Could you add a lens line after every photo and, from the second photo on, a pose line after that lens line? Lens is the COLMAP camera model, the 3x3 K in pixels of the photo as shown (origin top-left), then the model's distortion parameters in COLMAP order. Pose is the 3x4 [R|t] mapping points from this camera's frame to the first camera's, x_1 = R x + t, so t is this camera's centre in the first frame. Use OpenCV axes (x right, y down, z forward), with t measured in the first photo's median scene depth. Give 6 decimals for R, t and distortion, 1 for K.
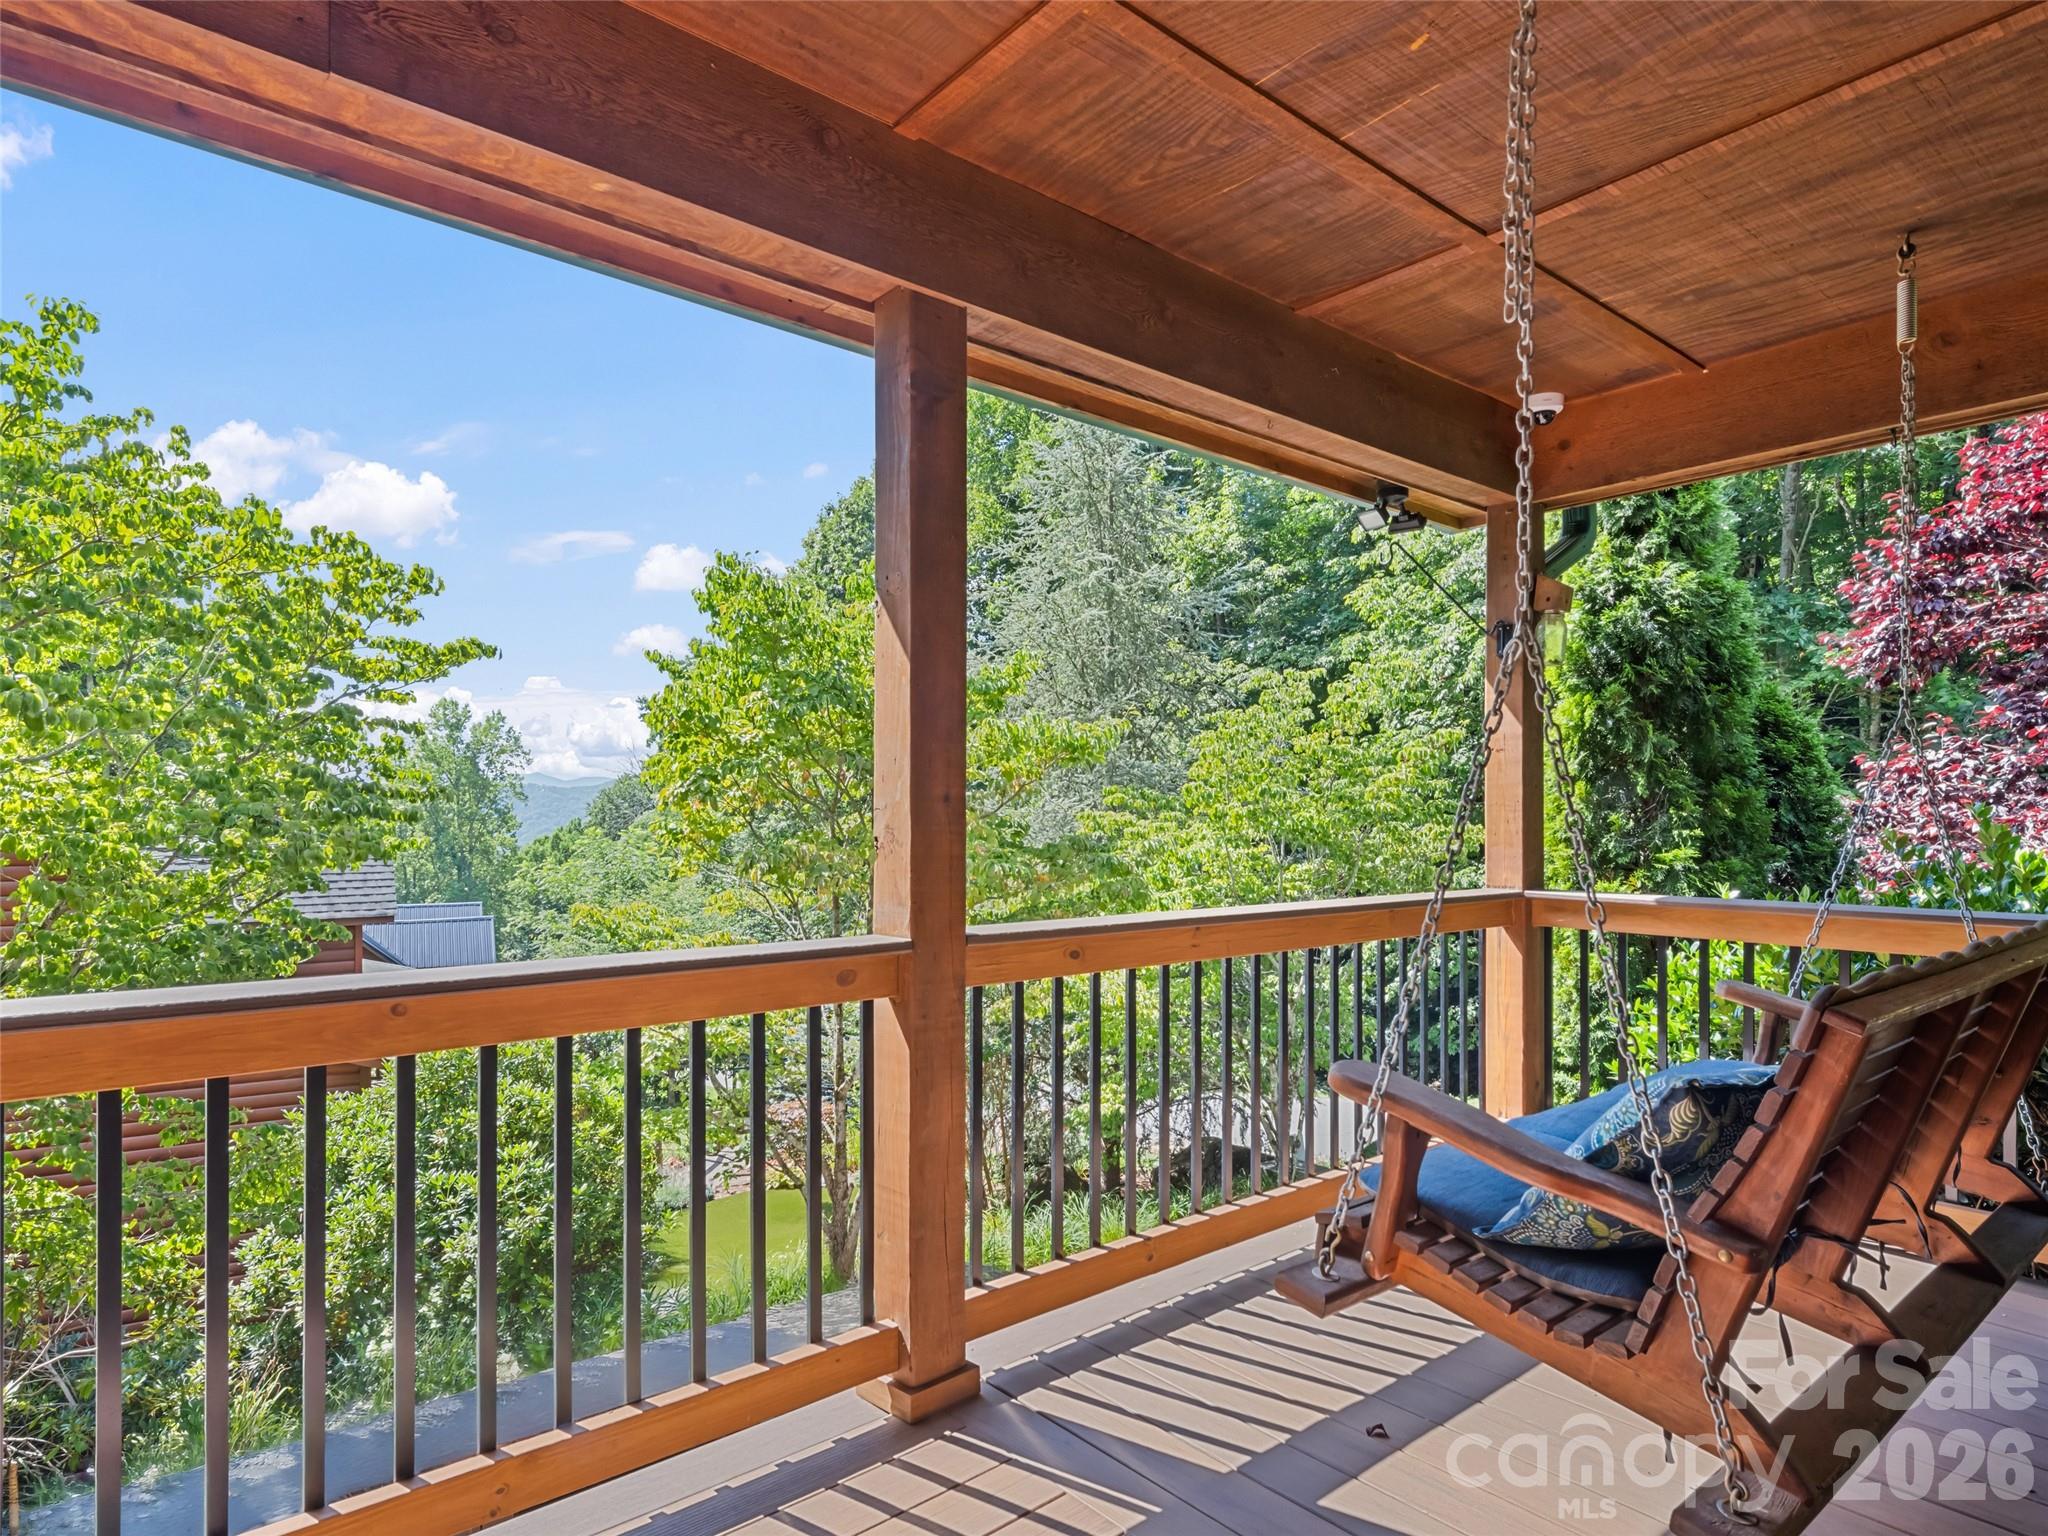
lens RADIAL K [[1095.1, 0, 996.9], [0, 1095.1, 806.8], [0, 0, 1]] dist [0.012185, -0.007370]
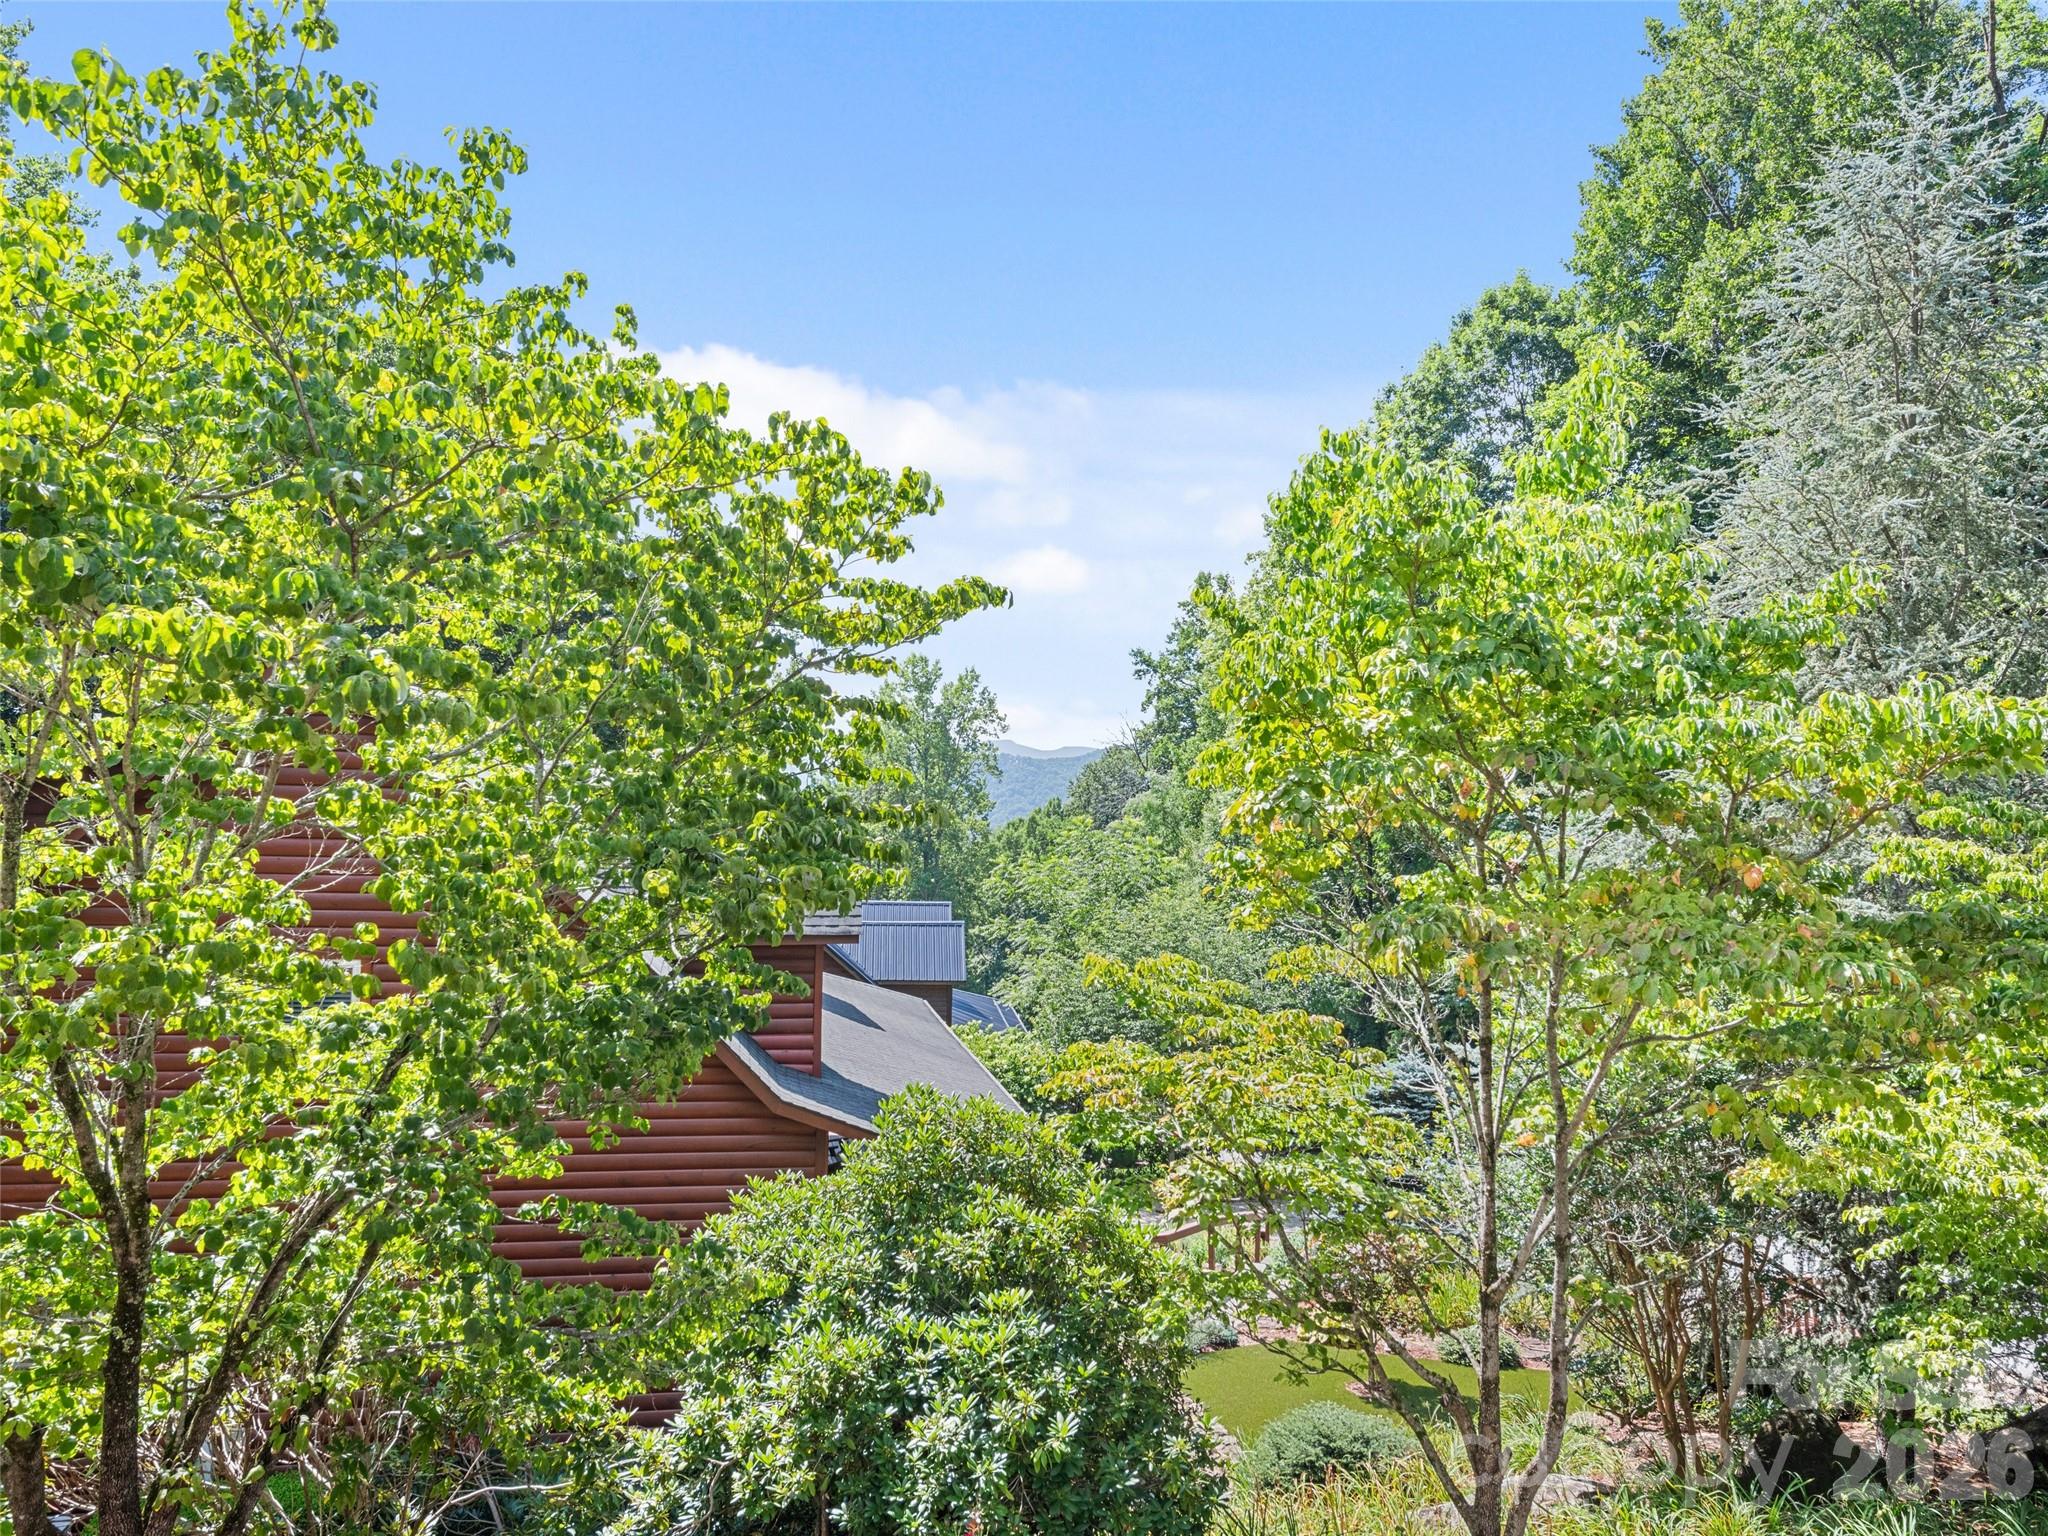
lens RADIAL K [[1431.9, 0, 1022.6], [0, 1431.9, 769.6], [0, 0, 1]] dist [0.021138, -0.004816]
pose [[0.925281, 0.018464, -0.378833, -0.127323], [-0.023614, 0.999681, -0.008952, -0.031292], [0.378547, 0.017229, 0.925422, 0.219749]]
